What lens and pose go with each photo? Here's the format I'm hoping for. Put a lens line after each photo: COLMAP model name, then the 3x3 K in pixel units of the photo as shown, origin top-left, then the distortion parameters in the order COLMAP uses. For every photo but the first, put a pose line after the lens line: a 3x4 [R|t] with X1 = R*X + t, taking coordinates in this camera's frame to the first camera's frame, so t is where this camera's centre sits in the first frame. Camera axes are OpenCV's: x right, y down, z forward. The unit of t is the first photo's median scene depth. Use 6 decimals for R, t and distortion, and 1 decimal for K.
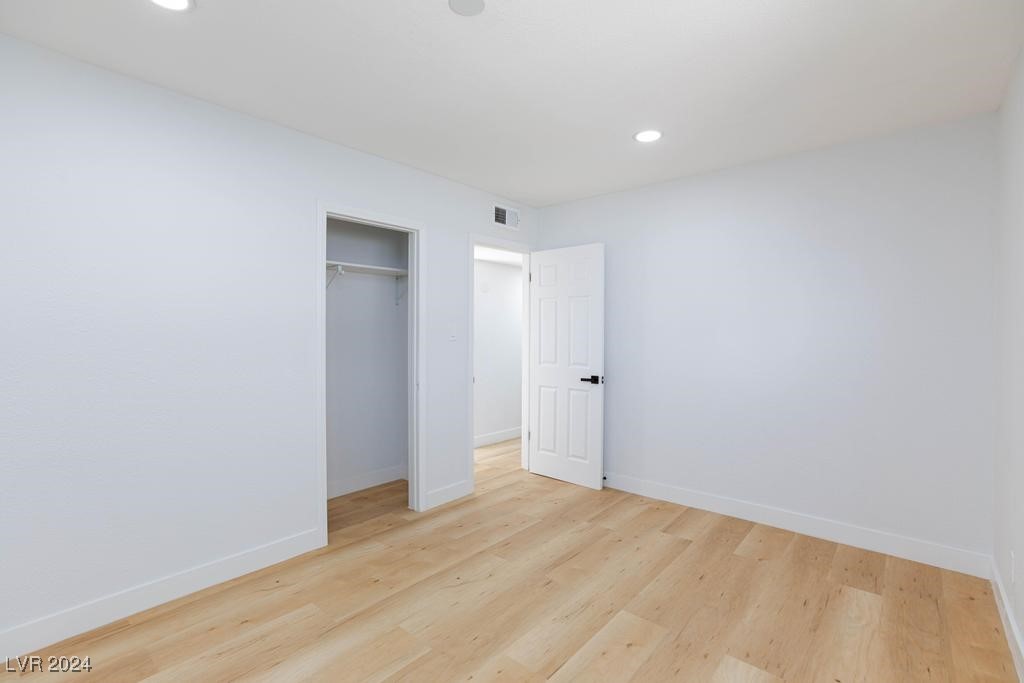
lens RADIAL K [[469.2, 0, 510.8], [0, 469.2, 338.9], [0, 0, 1]] dist [-0.019680, 0.009702]
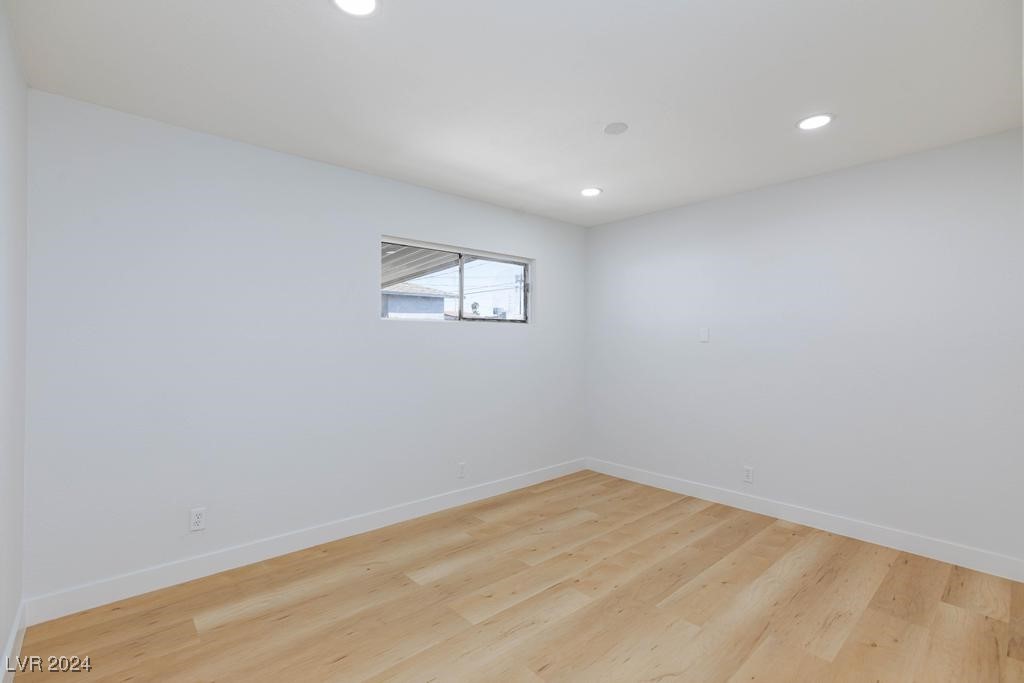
lens RADIAL K [[469.2, 0, 512.8], [0, 469.2, 340.6], [0, 0, 1]] dist [-0.019680, 0.009702]
pose [[-0.990718, -0.002424, 0.135913, 0.029000], [-0.000482, 0.999897, 0.014319, -0.027308], [-0.135934, 0.014120, -0.990617, 2.038343]]
